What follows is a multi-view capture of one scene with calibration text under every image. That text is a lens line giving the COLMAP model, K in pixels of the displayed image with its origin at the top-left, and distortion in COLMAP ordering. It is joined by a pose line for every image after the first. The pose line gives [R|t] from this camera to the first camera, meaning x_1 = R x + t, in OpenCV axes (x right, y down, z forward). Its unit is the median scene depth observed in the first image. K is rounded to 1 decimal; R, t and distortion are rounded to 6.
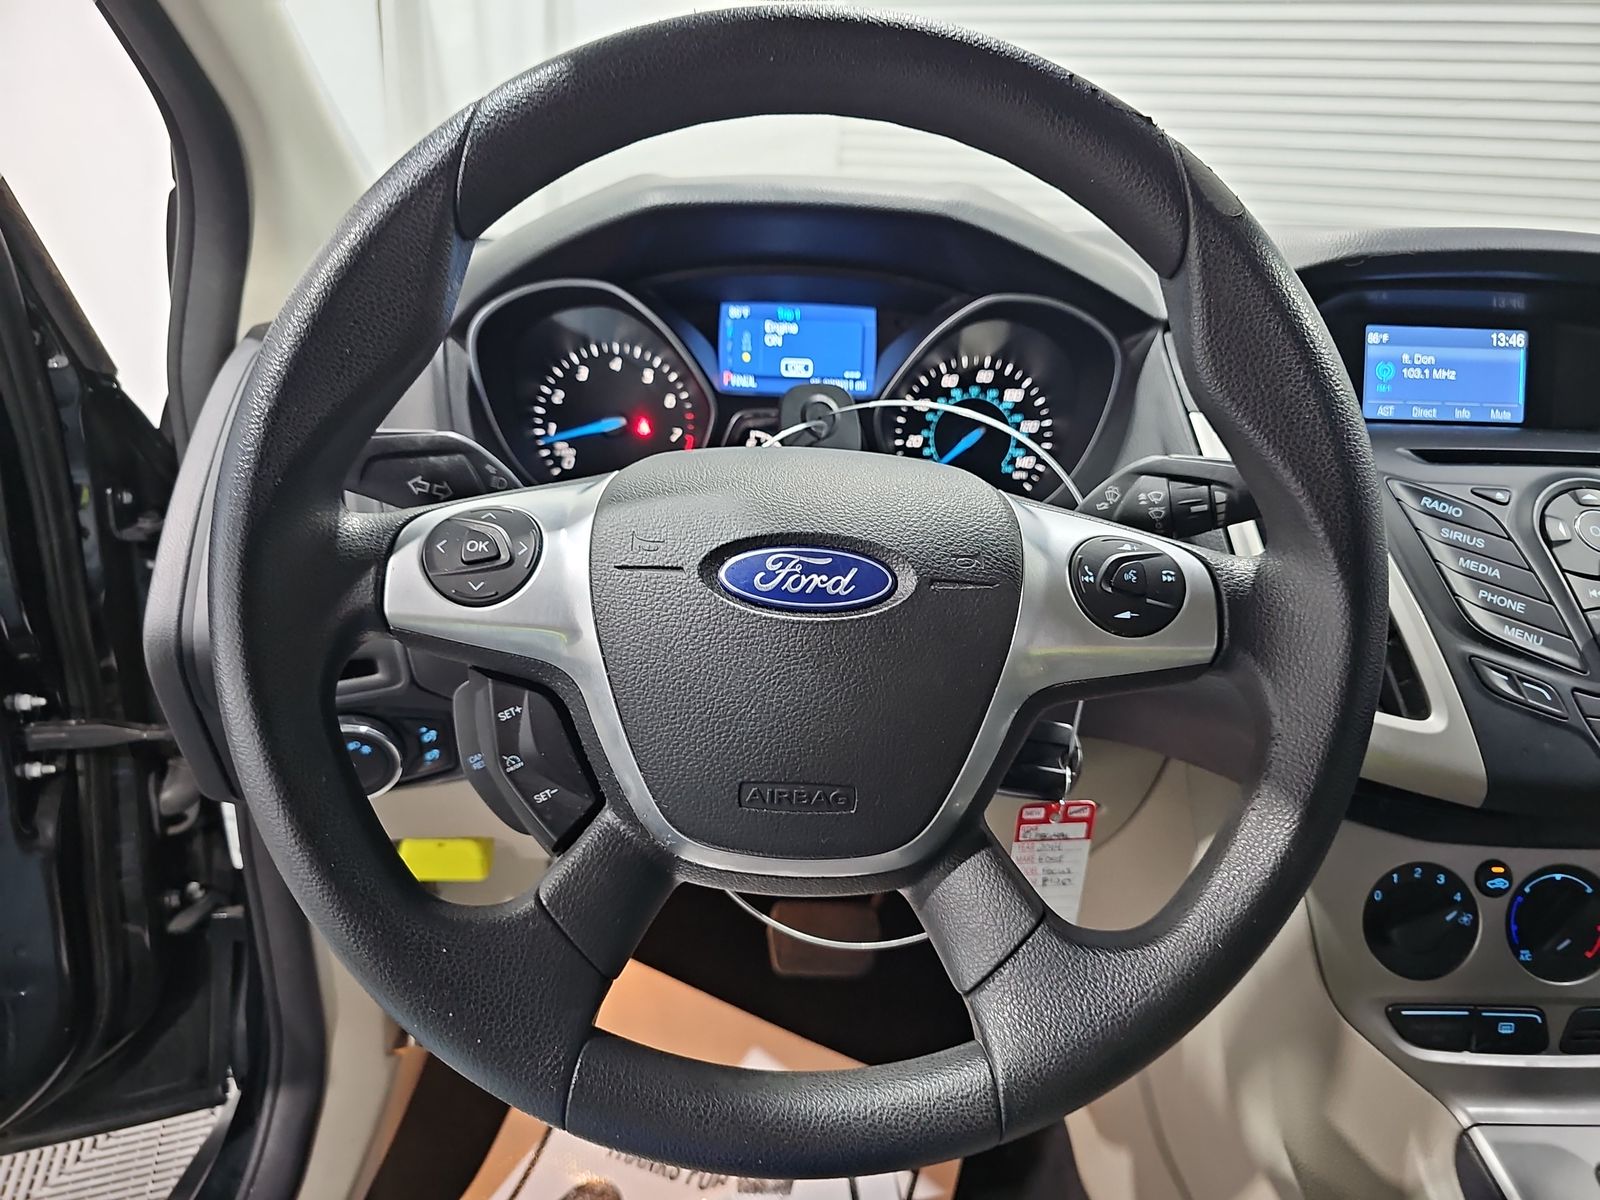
lens RADIAL K [[1147.4, 0, 800.0], [0, 1147.4, 600.0], [0, 0, 1]] dist [0.000692, 0.000069]
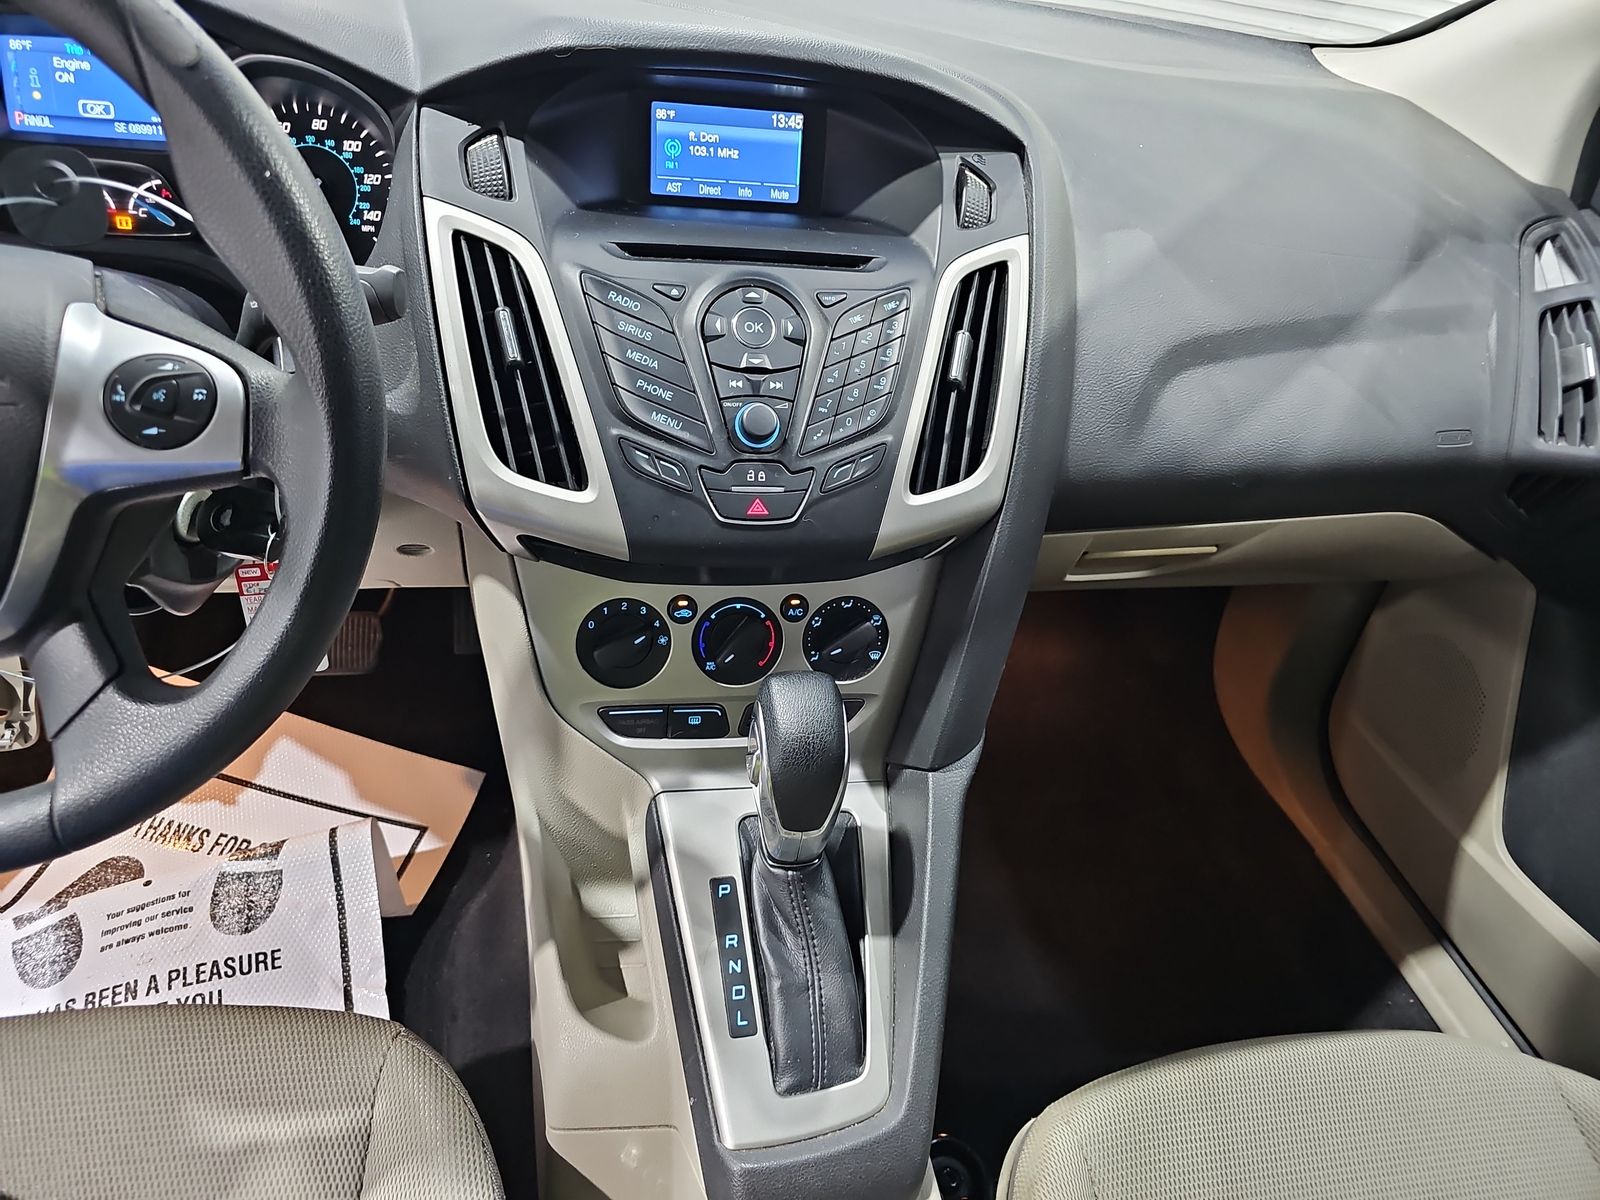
lens RADIAL K [[1128.2, 0, 800.0], [0, 1128.2, 600.0], [0, 0, 1]] dist [0.036108, -0.026428]
pose [[0.986087, -0.024219, 0.164458, 0.522803], [-0.024493, 0.957363, 0.287846, -0.121161], [-0.164418, -0.287869, 0.943450, -0.170962]]
